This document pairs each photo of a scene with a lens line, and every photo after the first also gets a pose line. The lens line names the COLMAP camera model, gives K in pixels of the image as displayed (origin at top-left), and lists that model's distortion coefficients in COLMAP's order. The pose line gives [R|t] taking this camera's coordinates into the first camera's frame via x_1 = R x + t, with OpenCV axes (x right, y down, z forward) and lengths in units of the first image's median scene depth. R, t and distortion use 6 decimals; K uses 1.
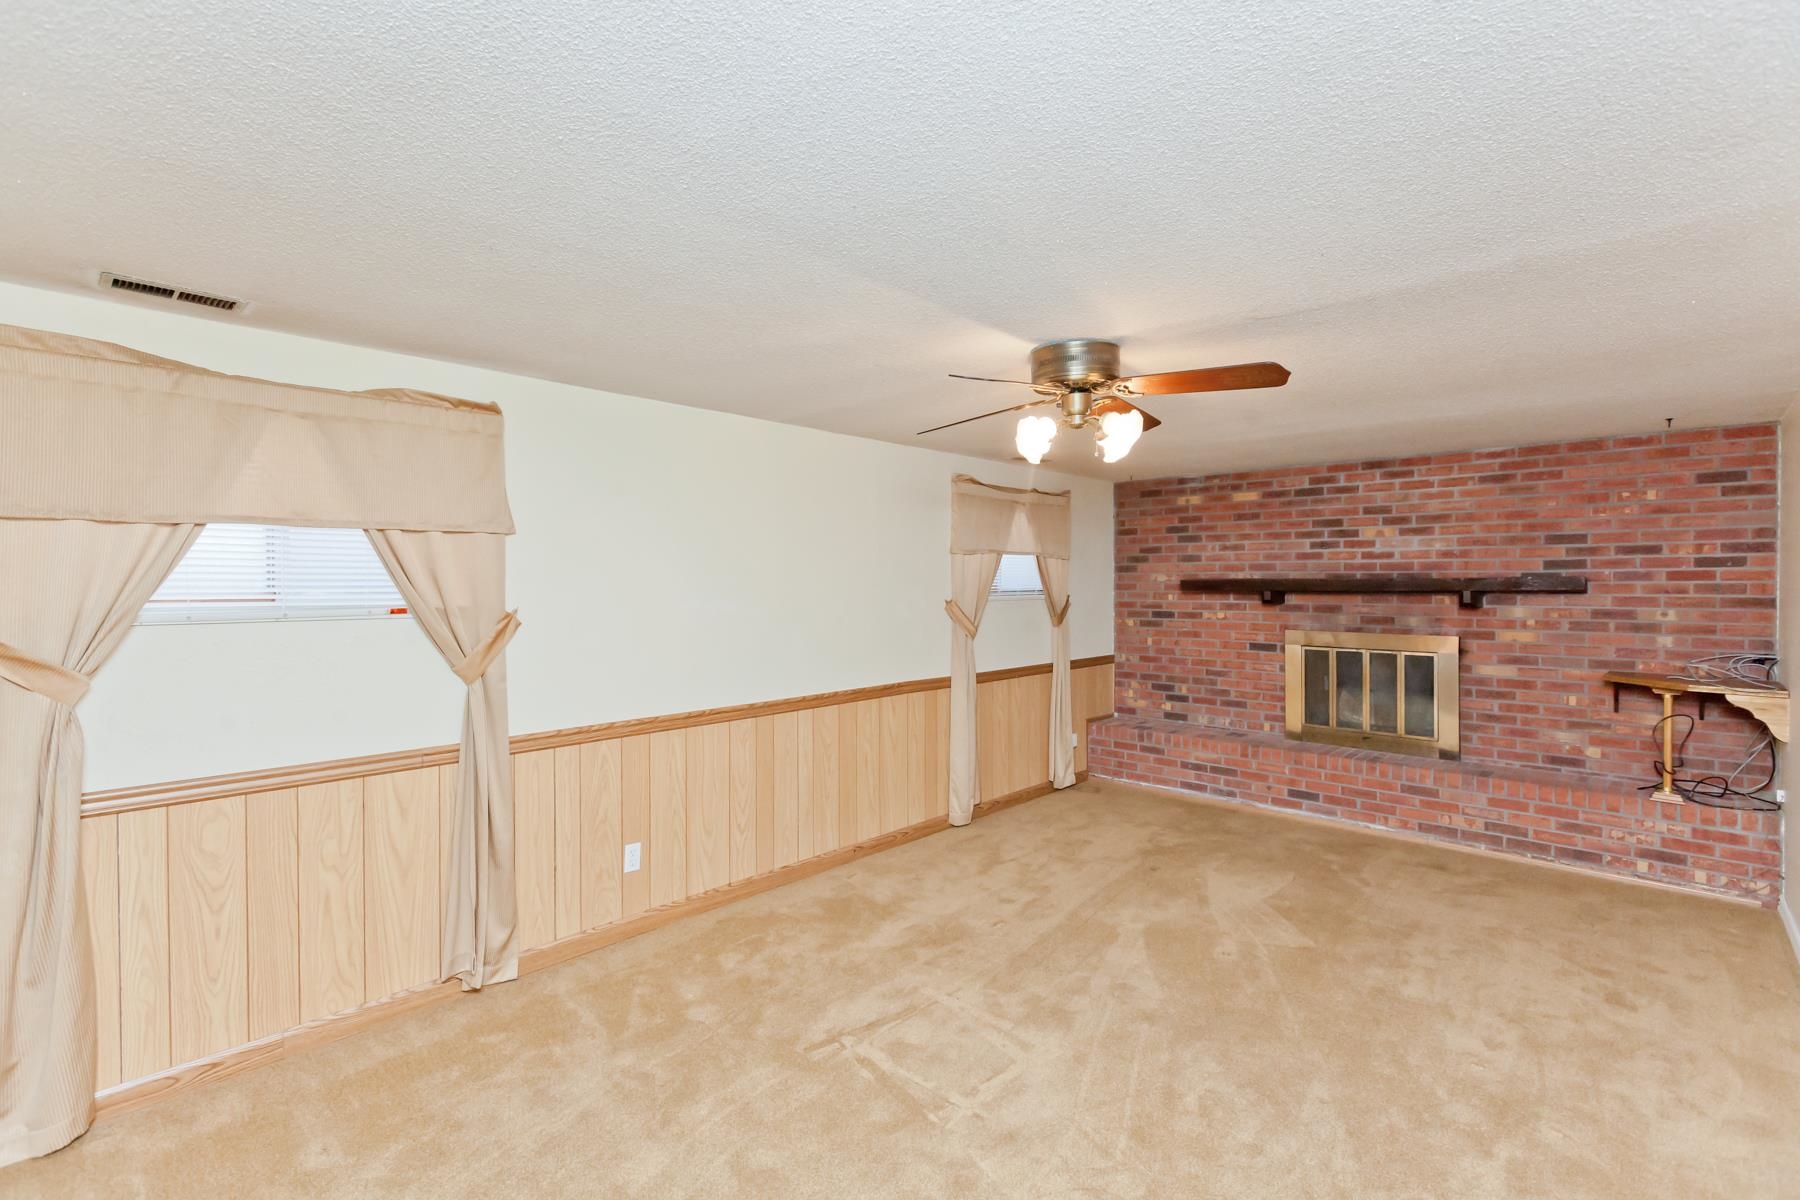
lens RADIAL K [[807.6, 0, 903.4], [0, 807.6, 598.1], [0, 0, 1]] dist [-0.001346, 0.000864]
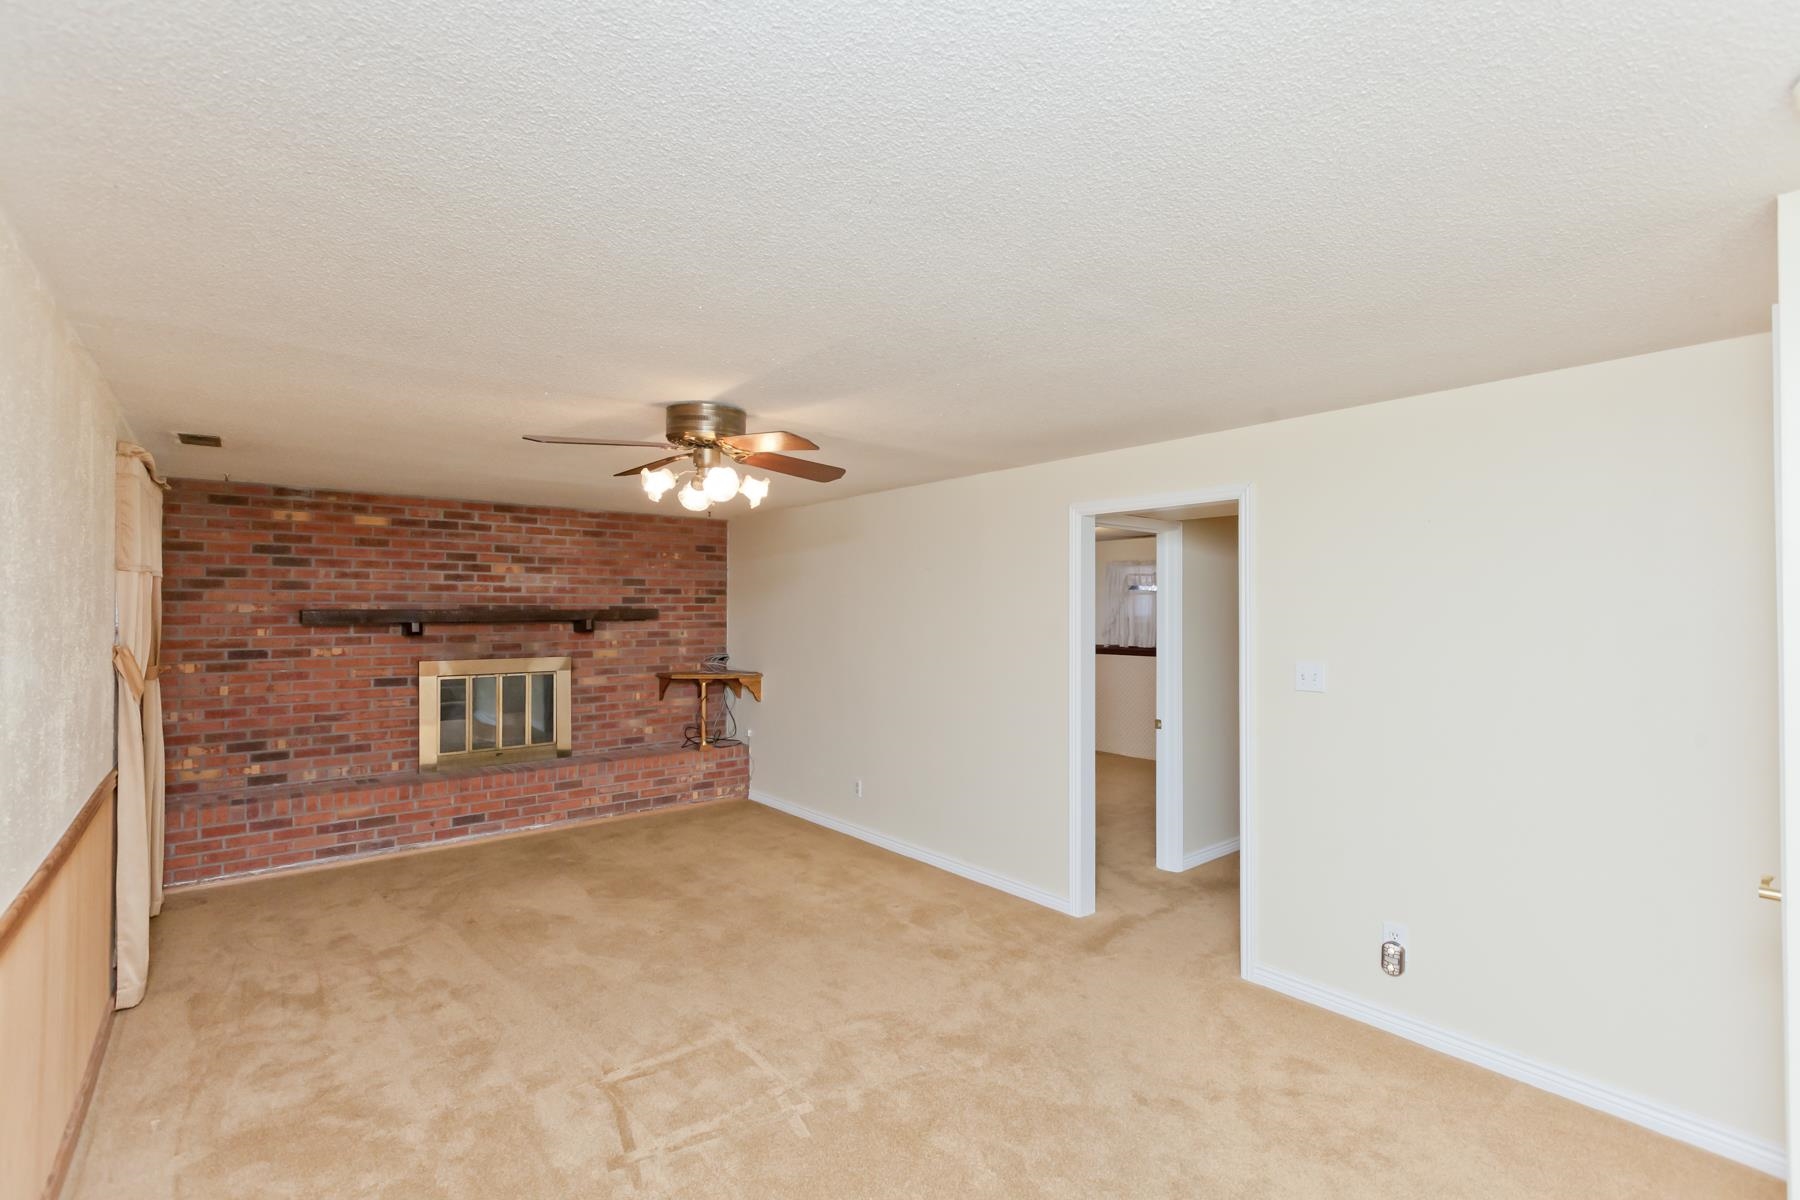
lens RADIAL K [[807.6, 0, 899.9], [0, 807.6, 604.6], [0, 0, 1]] dist [-0.001346, 0.000864]
pose [[0.133125, 0.007372, 0.991072, -0.445069], [0.021331, 0.999719, -0.010301, -0.008198], [-0.990870, 0.022512, 0.132930, 0.303994]]
